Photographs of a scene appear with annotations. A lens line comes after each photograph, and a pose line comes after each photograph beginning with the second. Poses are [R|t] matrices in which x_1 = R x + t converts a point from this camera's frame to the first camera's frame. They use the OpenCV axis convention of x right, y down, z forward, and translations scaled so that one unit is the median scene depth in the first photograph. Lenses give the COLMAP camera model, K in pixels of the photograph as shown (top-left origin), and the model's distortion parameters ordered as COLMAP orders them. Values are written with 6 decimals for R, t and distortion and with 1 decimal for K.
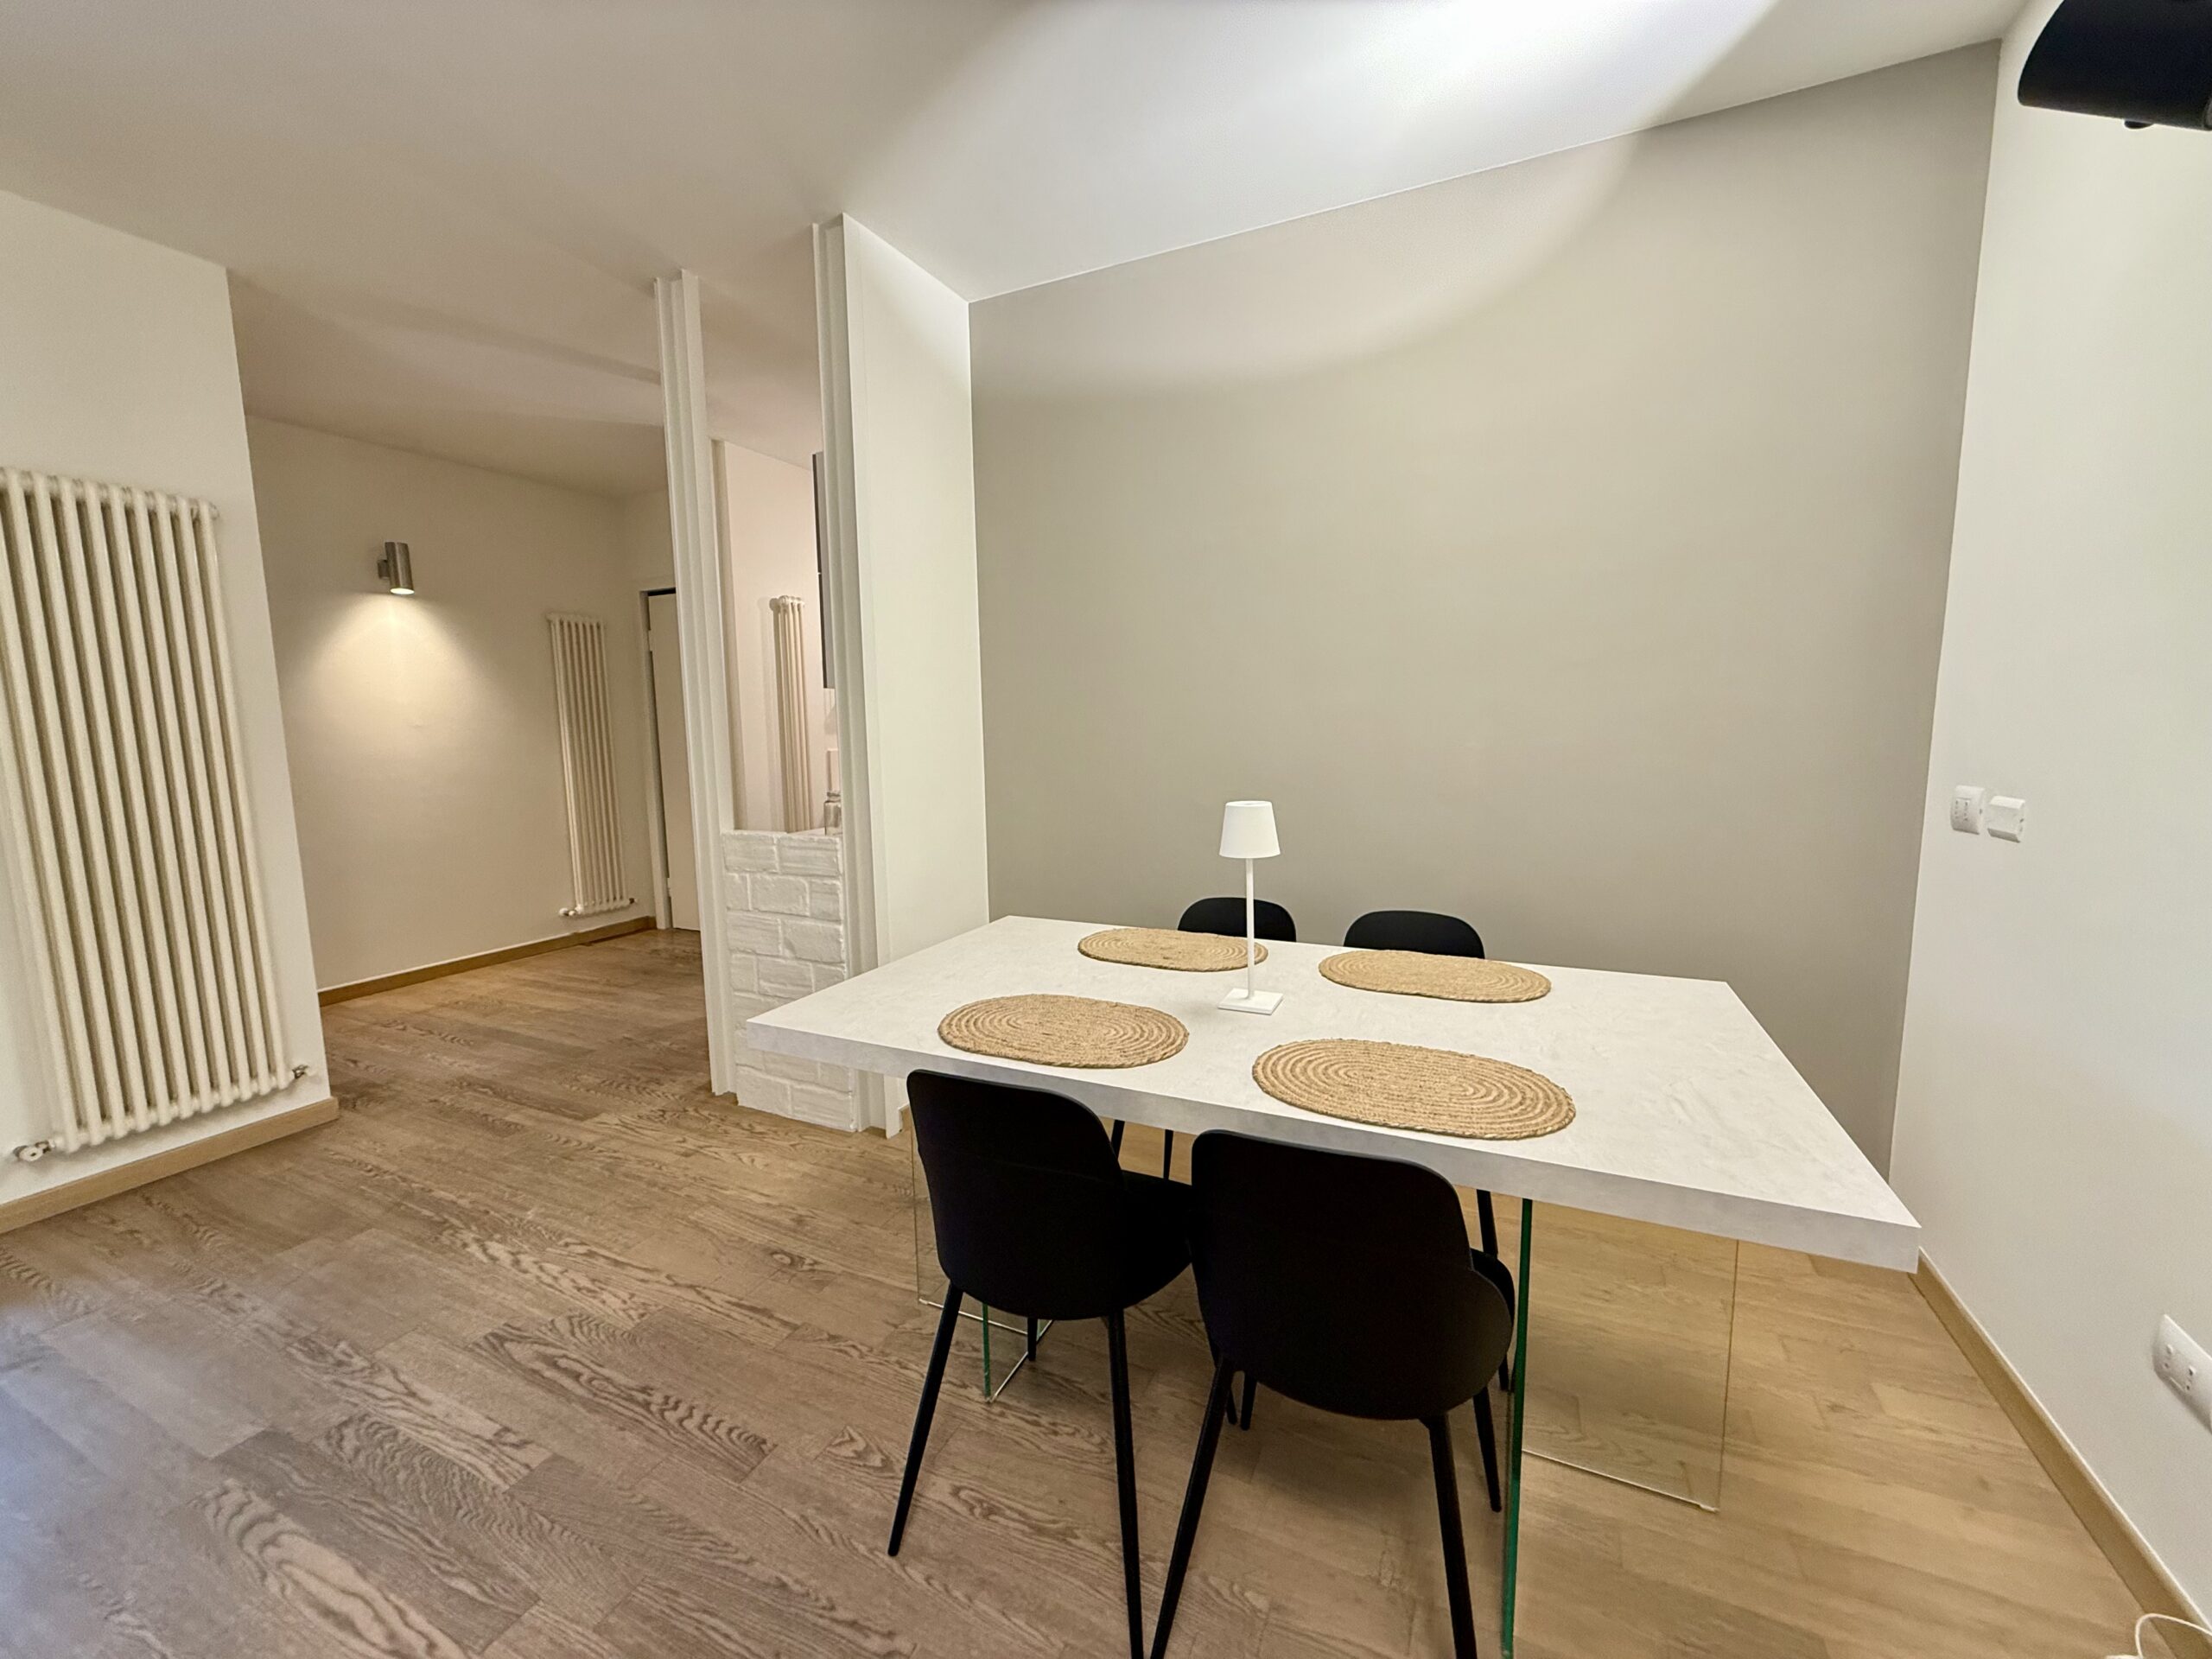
lens RADIAL K [[876.8, 0, 1099.2], [0, 876.8, 827.3], [0, 0, 1]] dist [-0.000595, 0.000040]
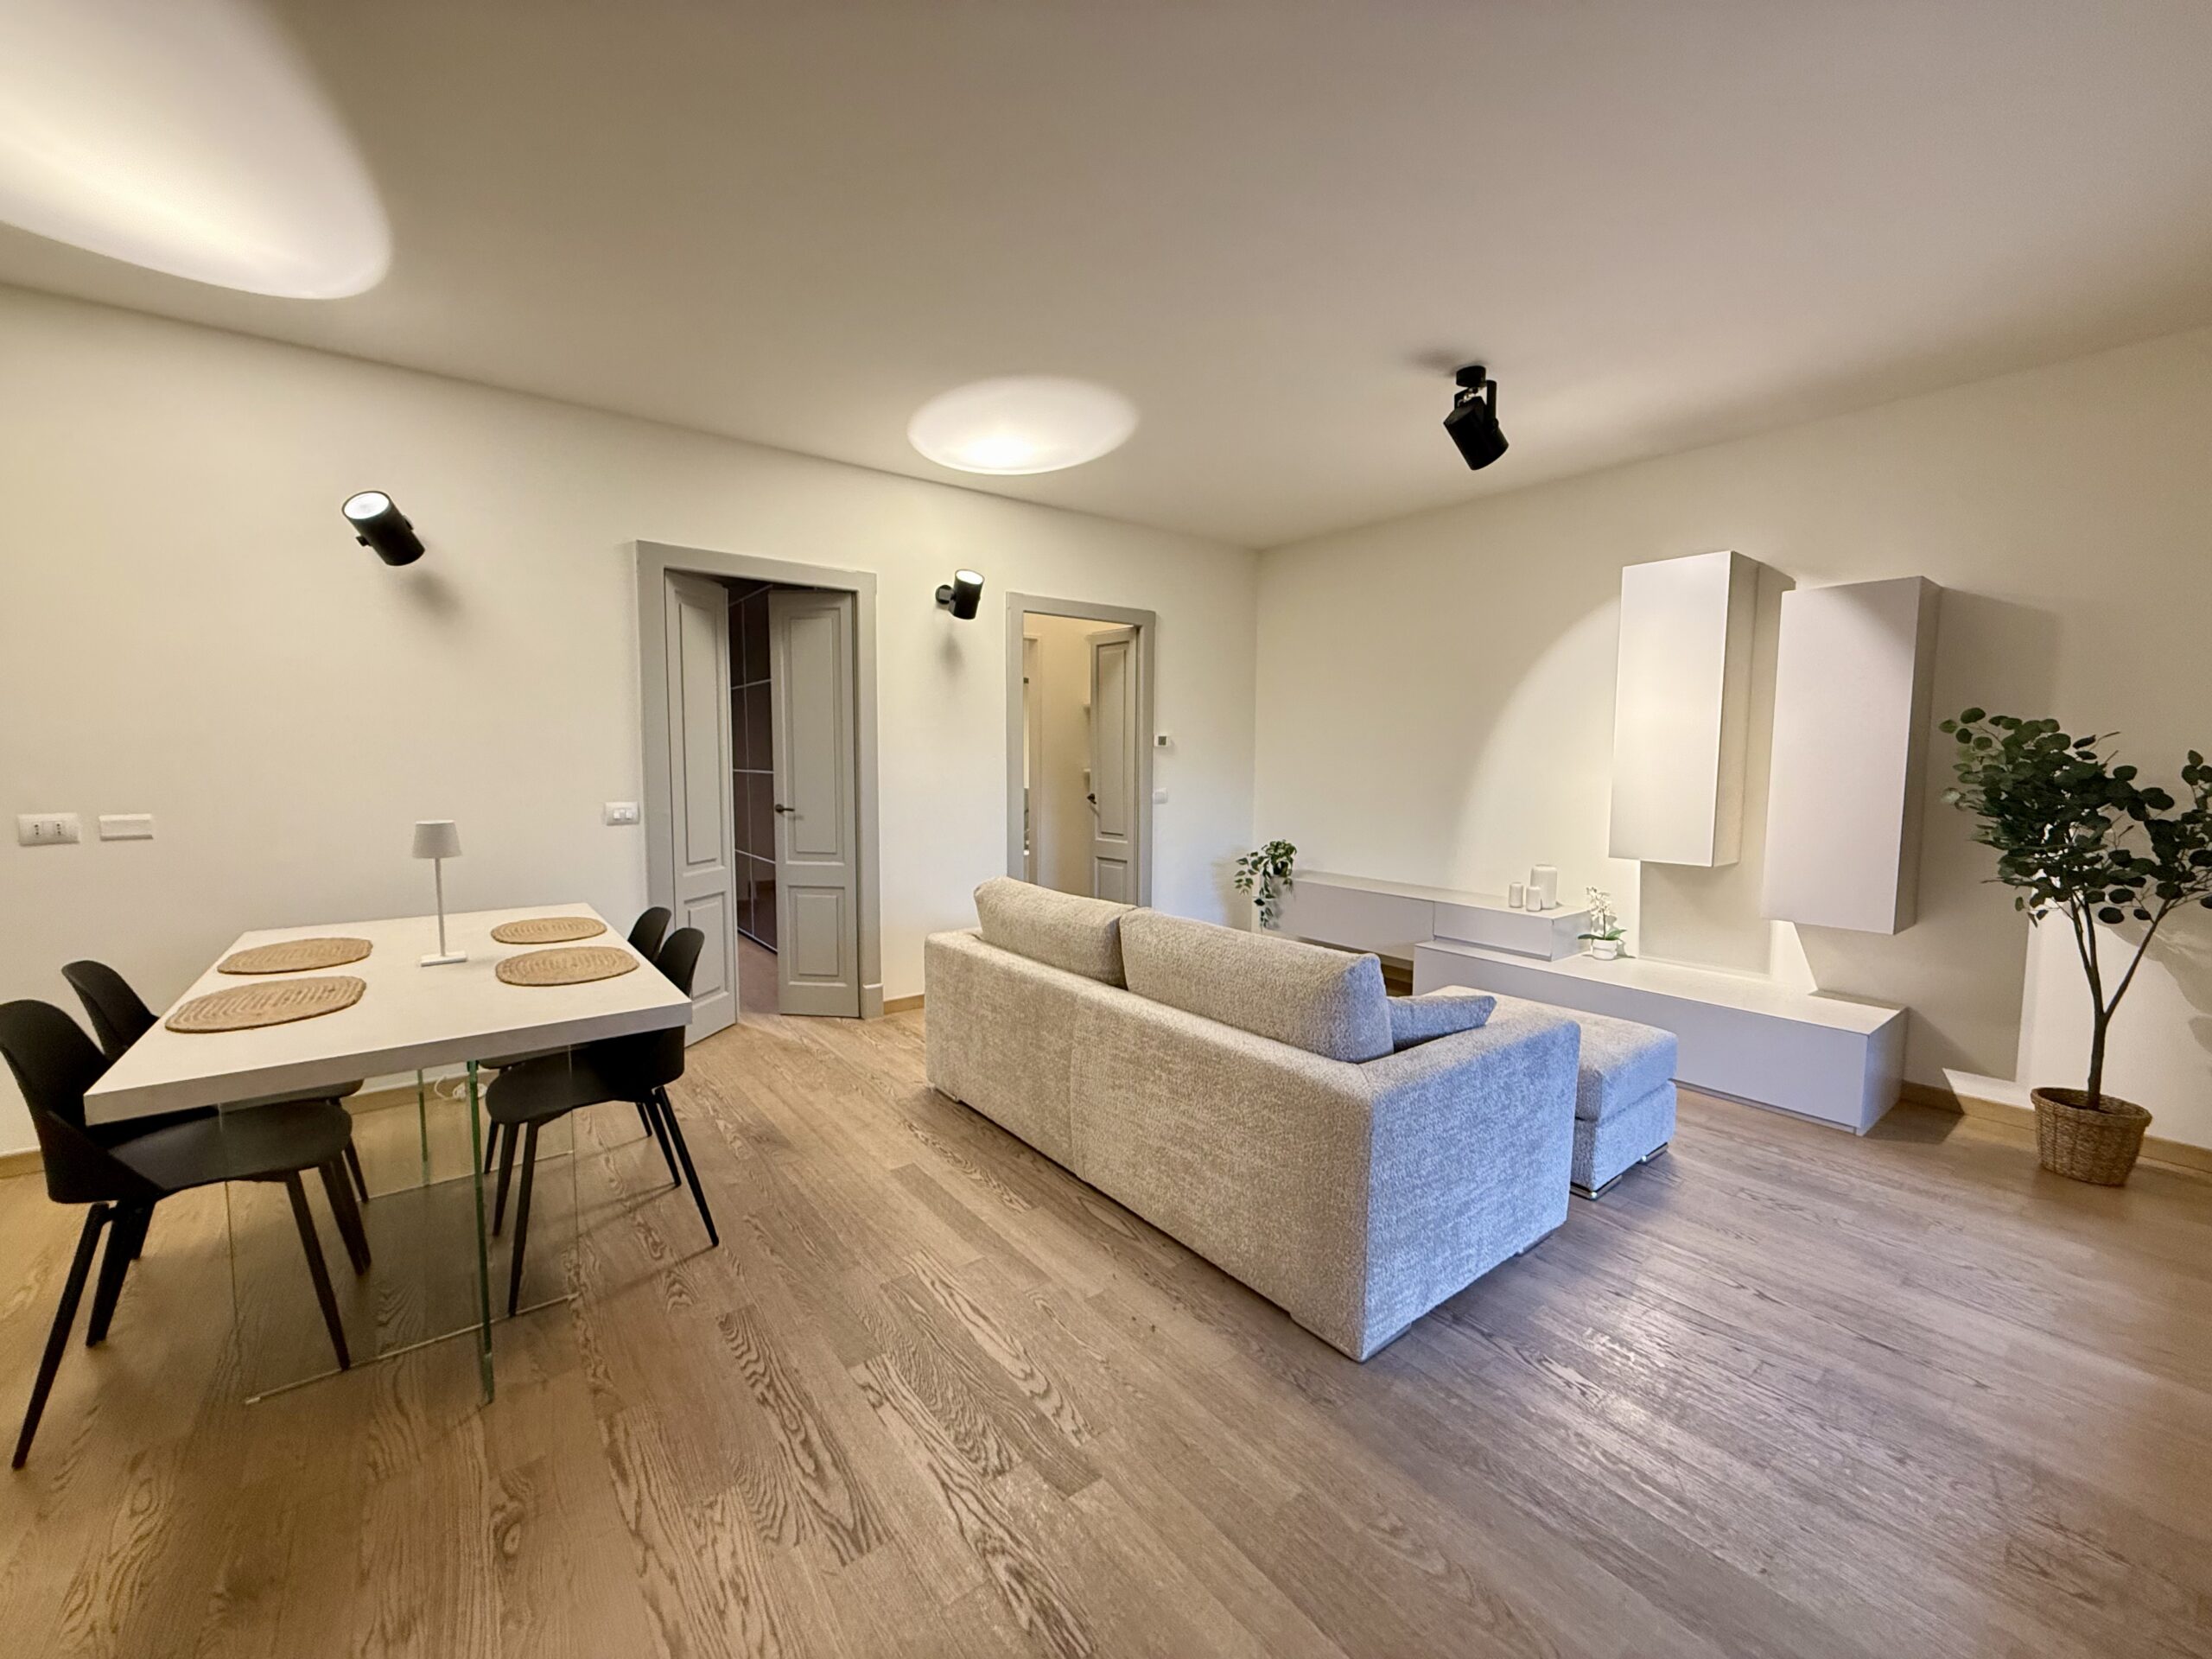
lens RADIAL K [[876.8, 0, 1097.4], [0, 876.8, 828.3], [0, 0, 1]] dist [-0.000595, 0.000040]
pose [[-0.886882, -0.026759, 0.461220, -1.038398], [0.064758, 0.981265, 0.181454, -0.147190], [-0.457435, 0.190796, -0.868533, 1.241666]]
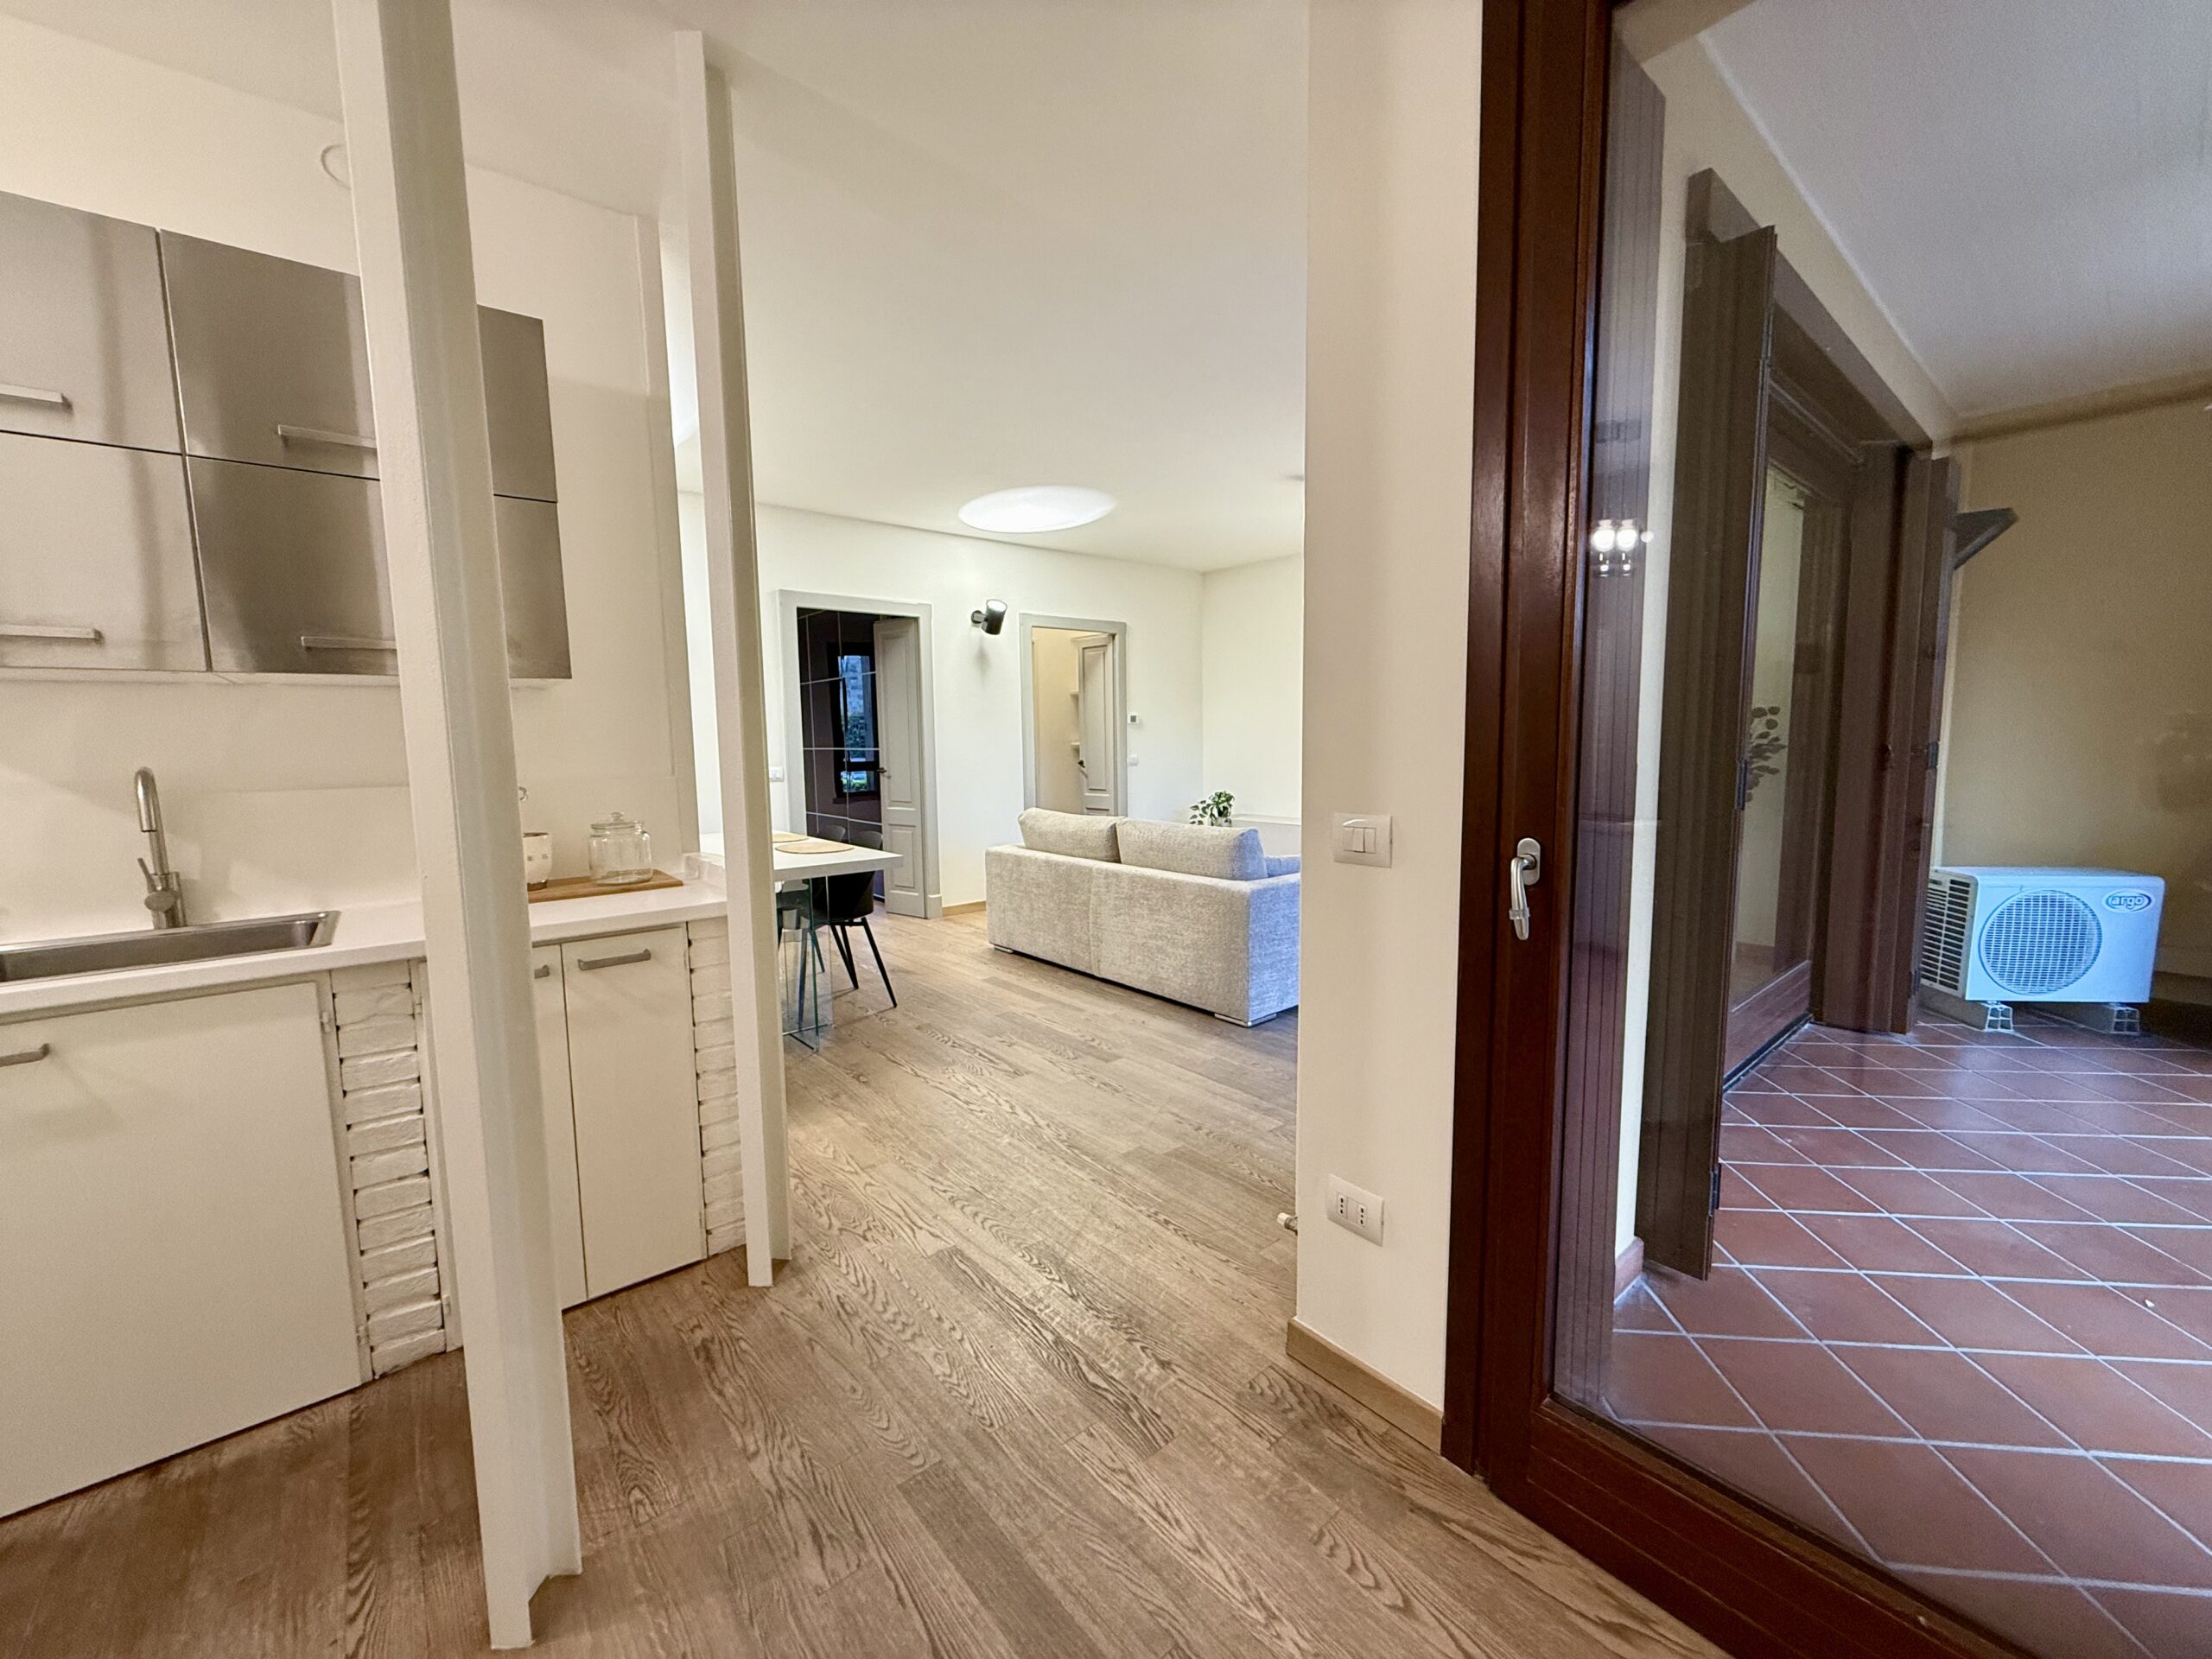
lens RADIAL K [[876.8, 0, 1093.7], [0, 876.8, 825.0], [0, 0, 1]] dist [-0.000595, 0.000040]
pose [[-0.903587, -0.013314, 0.428199, -1.340382], [0.080867, 0.976247, 0.201001, -0.214530], [-0.420704, 0.216249, -0.881047, 2.028024]]
